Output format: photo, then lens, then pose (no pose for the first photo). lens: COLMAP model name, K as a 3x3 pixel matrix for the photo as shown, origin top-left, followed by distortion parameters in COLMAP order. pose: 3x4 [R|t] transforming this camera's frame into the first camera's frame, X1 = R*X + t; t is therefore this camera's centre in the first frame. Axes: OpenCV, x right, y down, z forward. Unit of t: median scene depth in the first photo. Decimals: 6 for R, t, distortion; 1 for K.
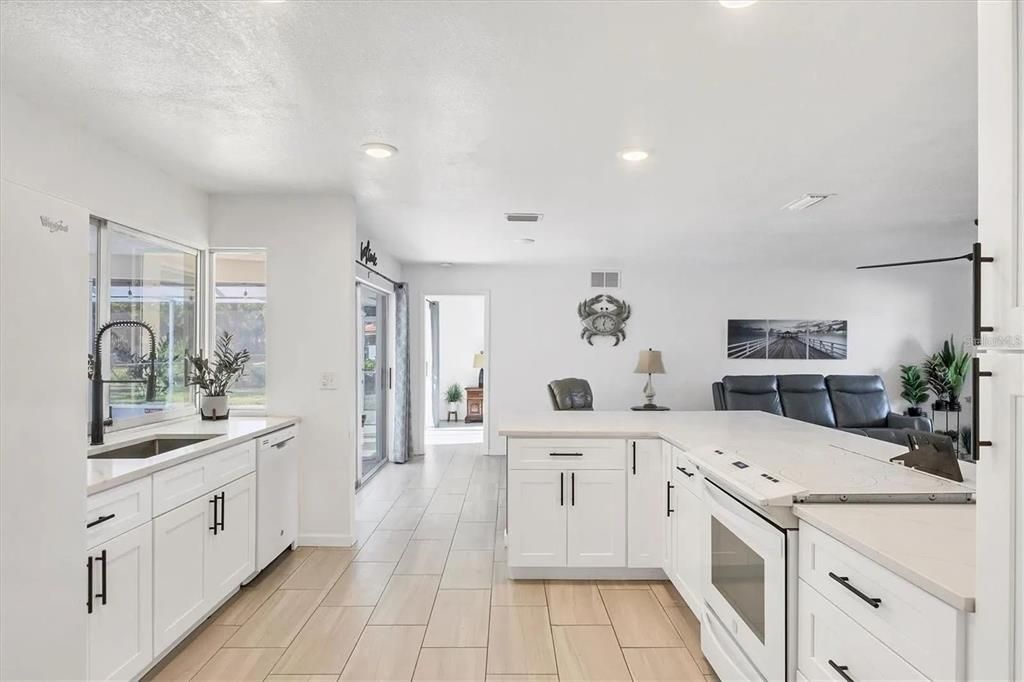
lens RADIAL K [[534.0, 0, 527.1], [0, 534.0, 341.5], [0, 0, 1]] dist [-0.011390, -0.000375]
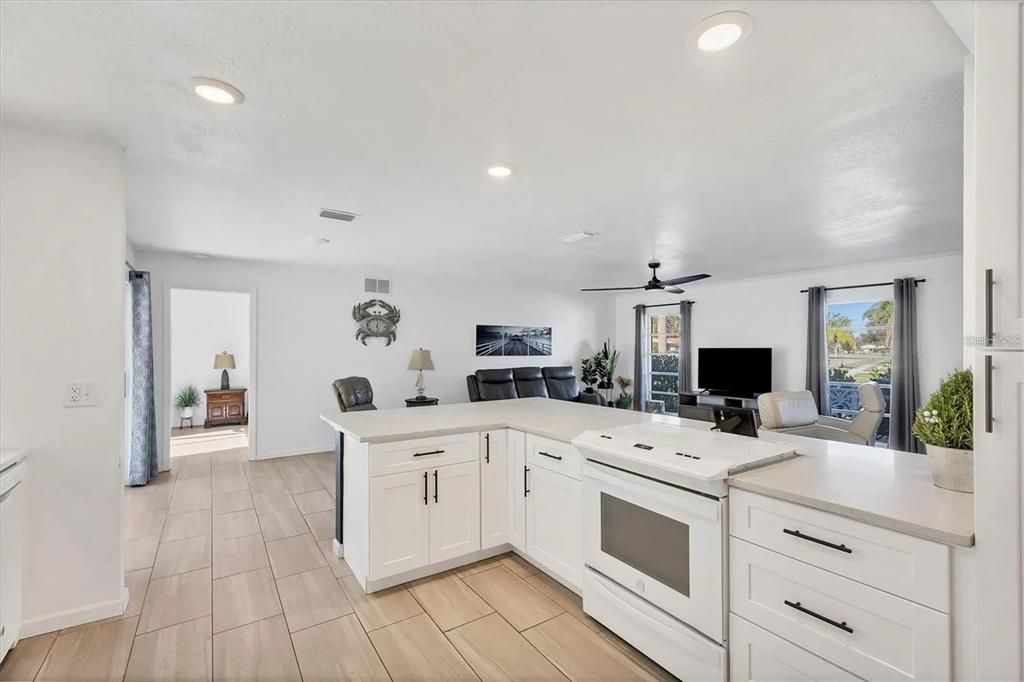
lens RADIAL K [[431.9, 0, 507.2], [0, 431.9, 343.0], [0, 0, 1]] dist [0.003518, 0.000066]
pose [[0.843557, 0.002338, 0.537034, -0.109378], [-0.003316, 0.999994, 0.000856, 0.000370], [-0.537029, -0.002503, 0.843560, 0.103674]]
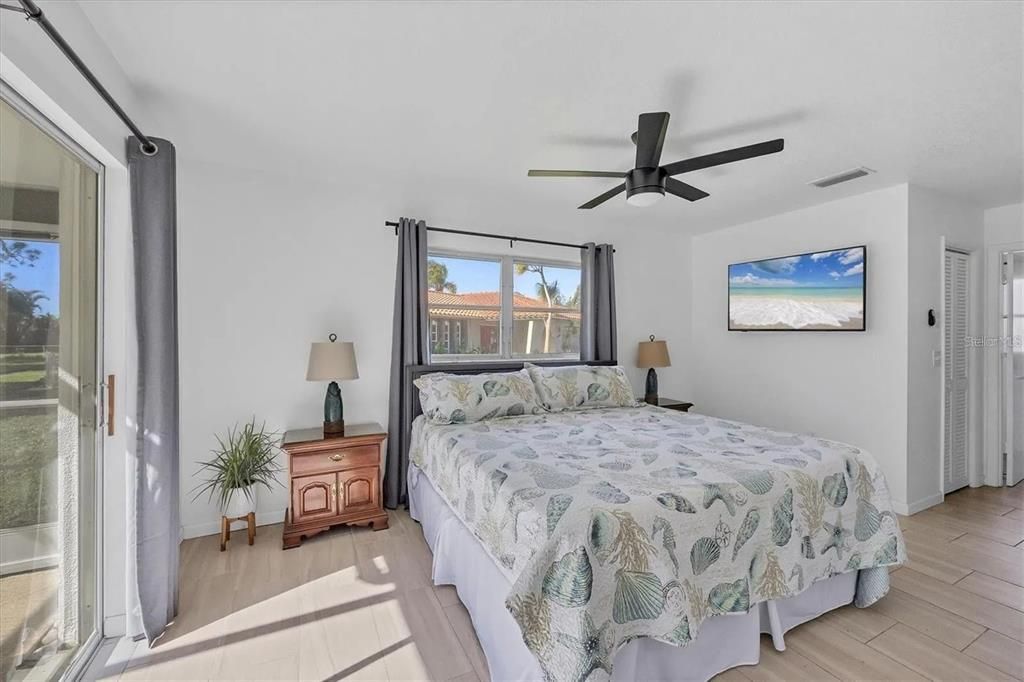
lens RADIAL K [[421.6, 0, 511.5], [0, 421.6, 337.7], [0, 0, 1]] dist [0.002264, -0.000160]
pose [[0.908764, -0.006679, 0.417257, -0.138350], [0.000903, 0.999901, 0.014038, 0.024519], [-0.417309, -0.012381, 0.908680, 1.013919]]
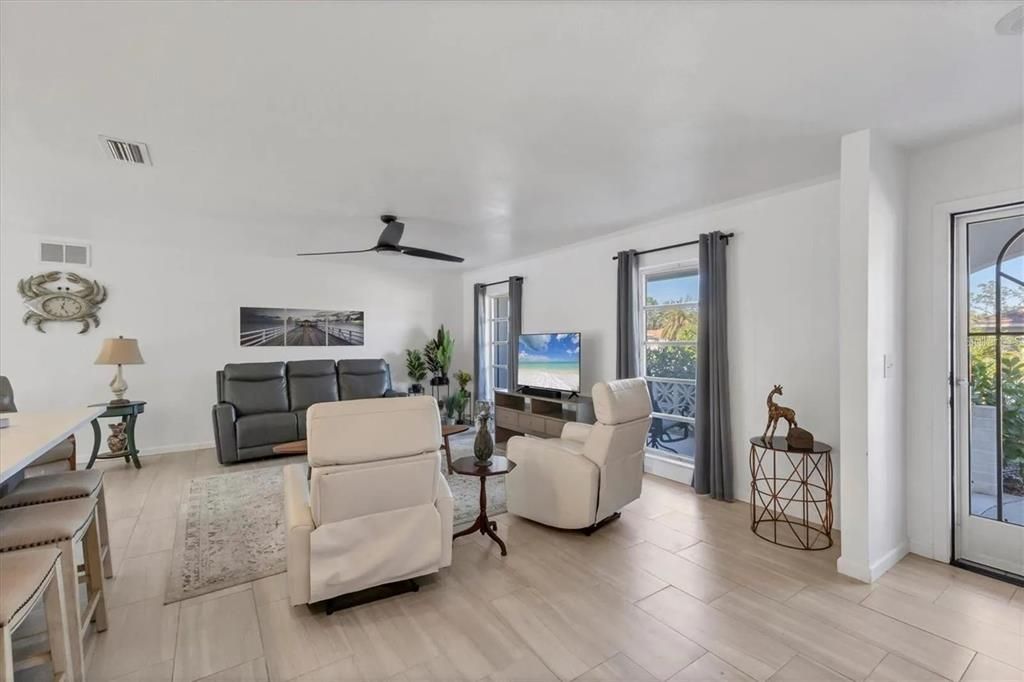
lens RADIAL K [[431.9, 0, 507.2], [0, 431.9, 343.0], [0, 0, 1]] dist [0.003518, 0.000066]
pose [[0.832019, -0.011410, 0.554630, 0.346527], [0.003238, 0.999871, 0.015712, 0.014848], [-0.554738, -0.011277, 0.831949, 0.057144]]
